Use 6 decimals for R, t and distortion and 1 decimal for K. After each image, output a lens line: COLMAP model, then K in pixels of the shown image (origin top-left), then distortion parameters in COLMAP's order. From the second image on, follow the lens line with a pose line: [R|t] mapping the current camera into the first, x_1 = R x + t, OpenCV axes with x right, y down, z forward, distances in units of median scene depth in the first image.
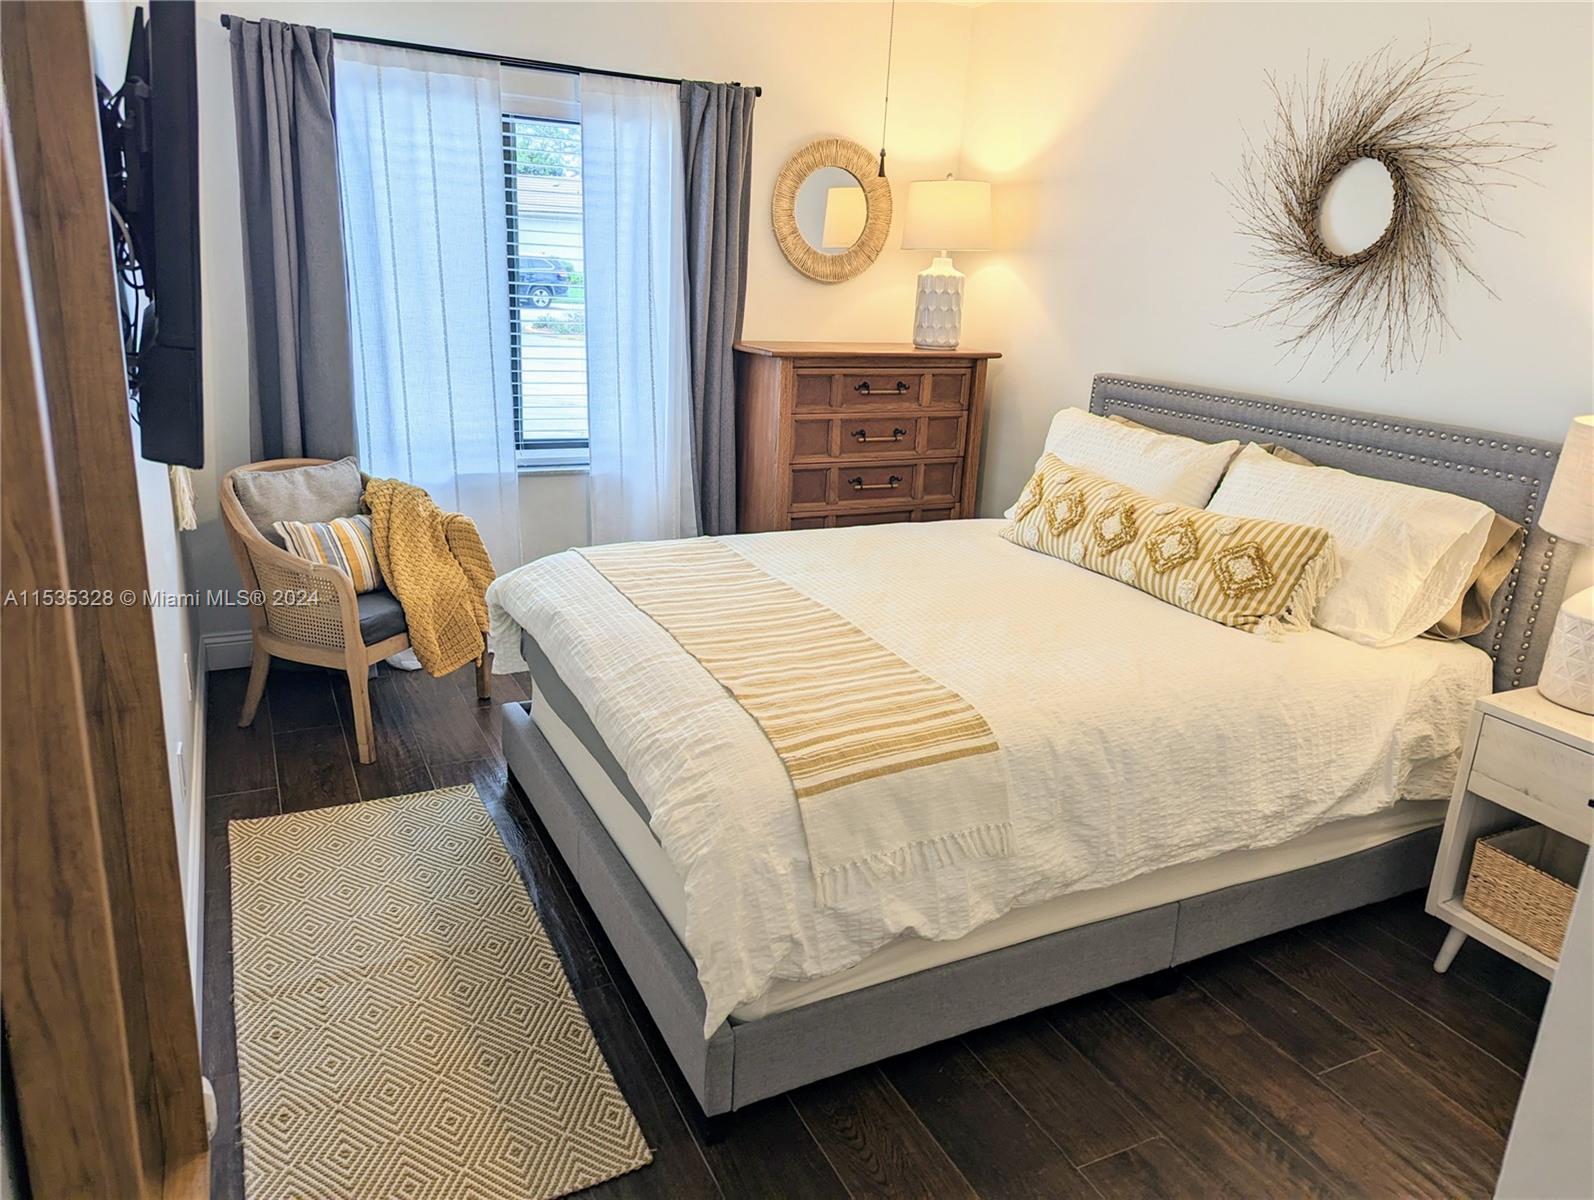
lens RADIAL K [[1115.2, 0, 794.2], [0, 1115.2, 636.8], [0, 0, 1]] dist [0.077765, -0.082044]
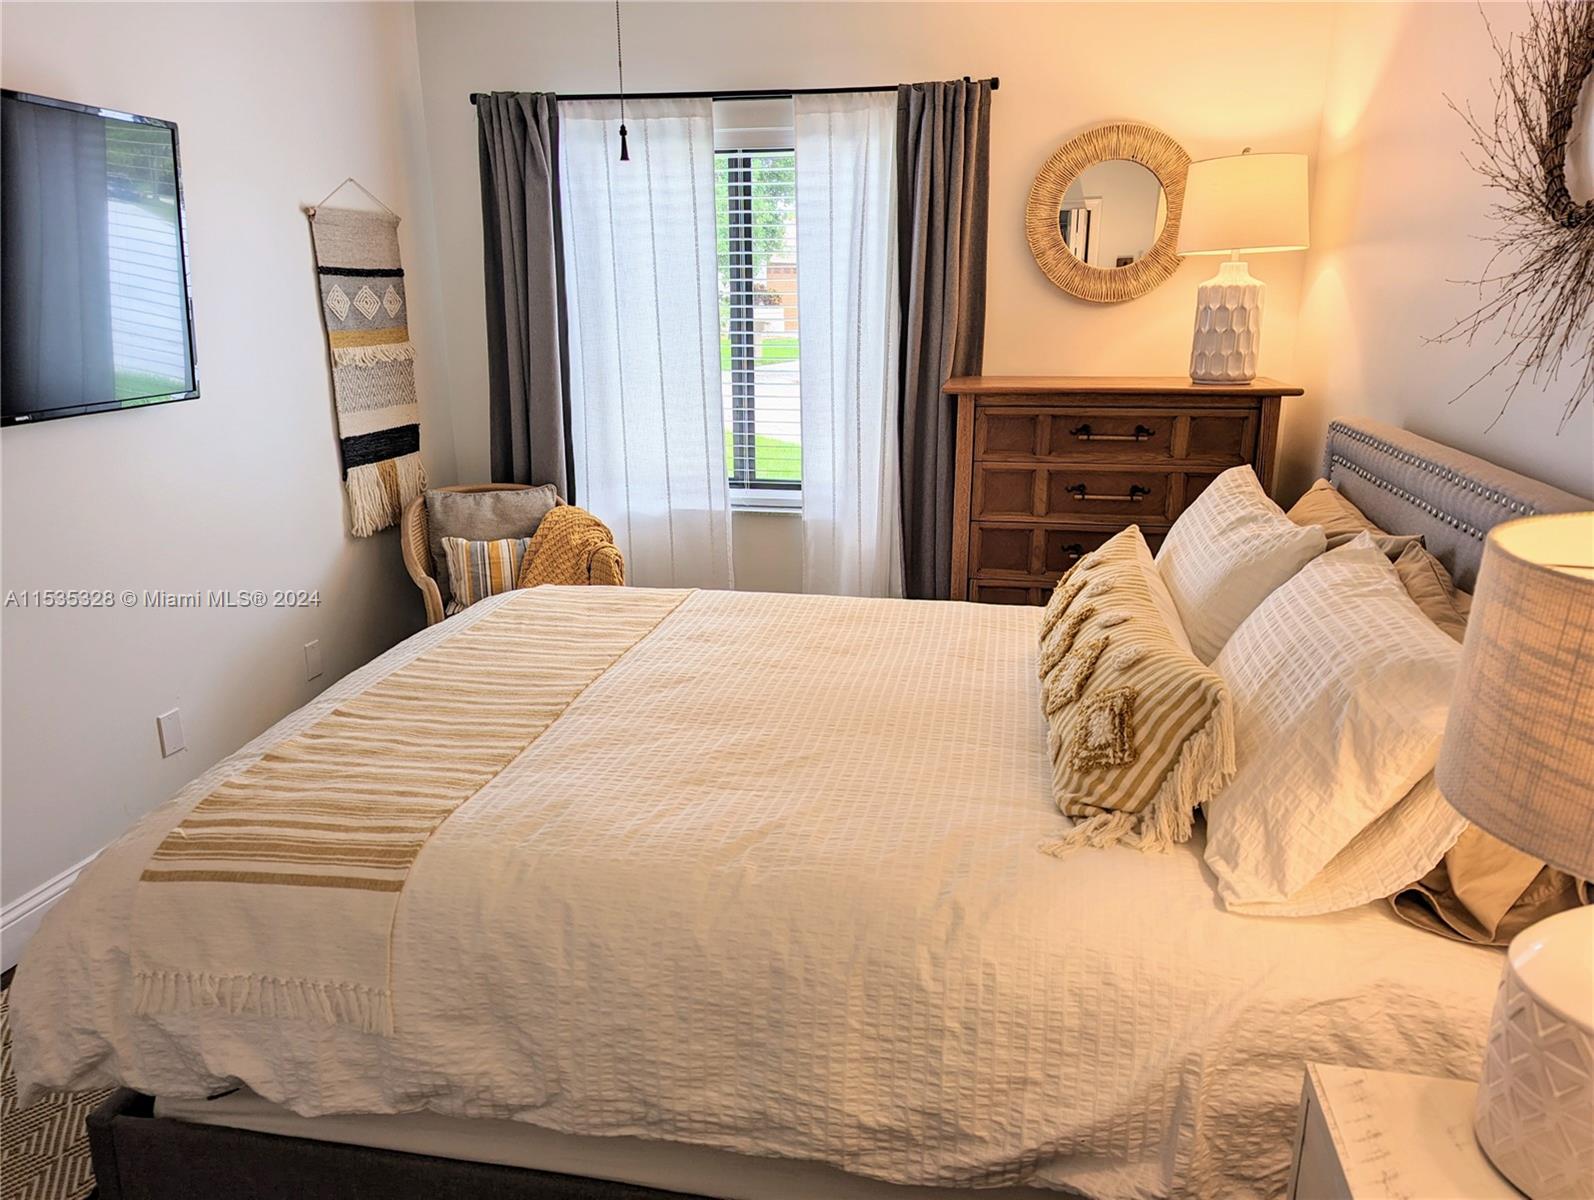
lens RADIAL K [[1115.2, 0, 794.2], [0, 1115.2, 636.8], [0, 0, 1]] dist [0.077765, -0.082044]
pose [[0.787863, 0.132239, -0.601486, 0.480371], [-0.157317, 0.987486, 0.011039, -0.068802], [0.595419, 0.085927, 0.798807, 0.313272]]
